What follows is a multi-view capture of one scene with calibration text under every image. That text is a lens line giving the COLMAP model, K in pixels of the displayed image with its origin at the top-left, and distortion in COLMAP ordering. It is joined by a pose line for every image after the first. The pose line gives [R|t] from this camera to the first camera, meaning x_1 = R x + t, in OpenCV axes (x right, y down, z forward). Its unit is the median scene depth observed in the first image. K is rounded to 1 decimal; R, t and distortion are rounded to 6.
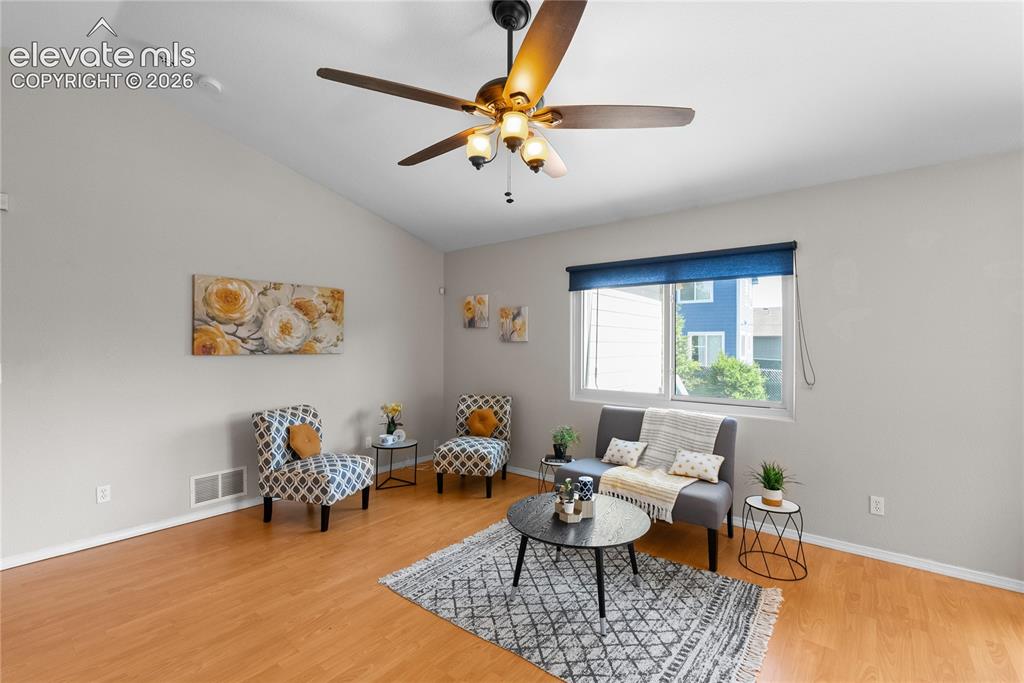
lens RADIAL K [[450.6, 0, 511.1], [0, 450.6, 342.3], [0, 0, 1]] dist [-0.005580, -0.000032]
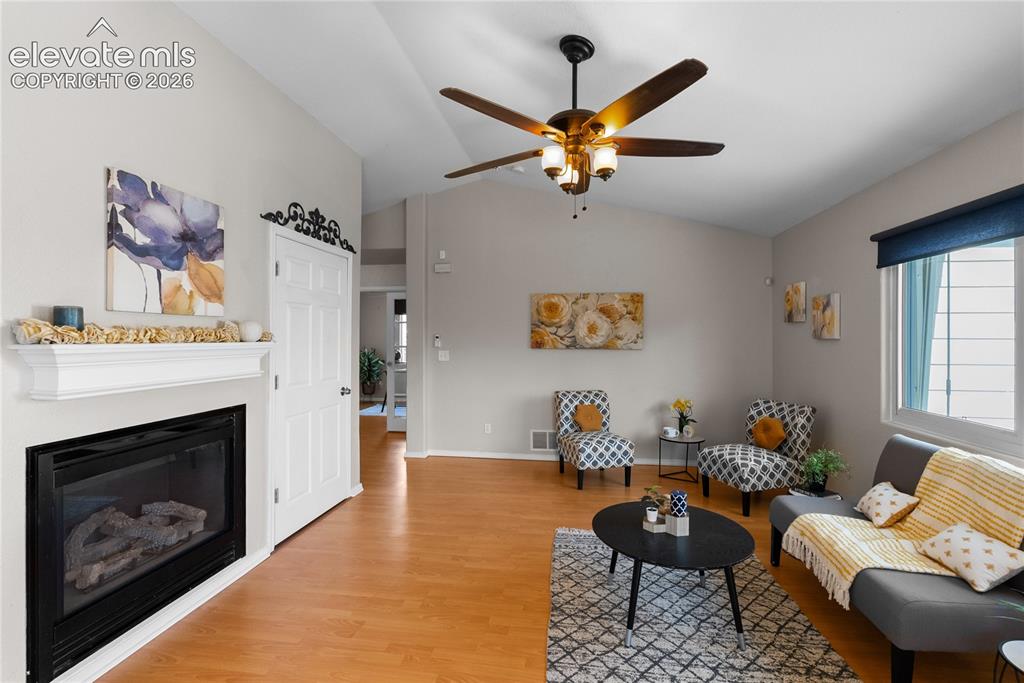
lens RADIAL K [[455.5, 0, 515.7], [0, 455.5, 335.4], [0, 0, 1]] dist [-0.001362, 0.000411]
pose [[0.512358, -0.005759, -0.858753, 0.551329], [0.001268, 0.999981, -0.005949, -0.005064], [0.858771, 0.001959, 0.512356, 0.175779]]
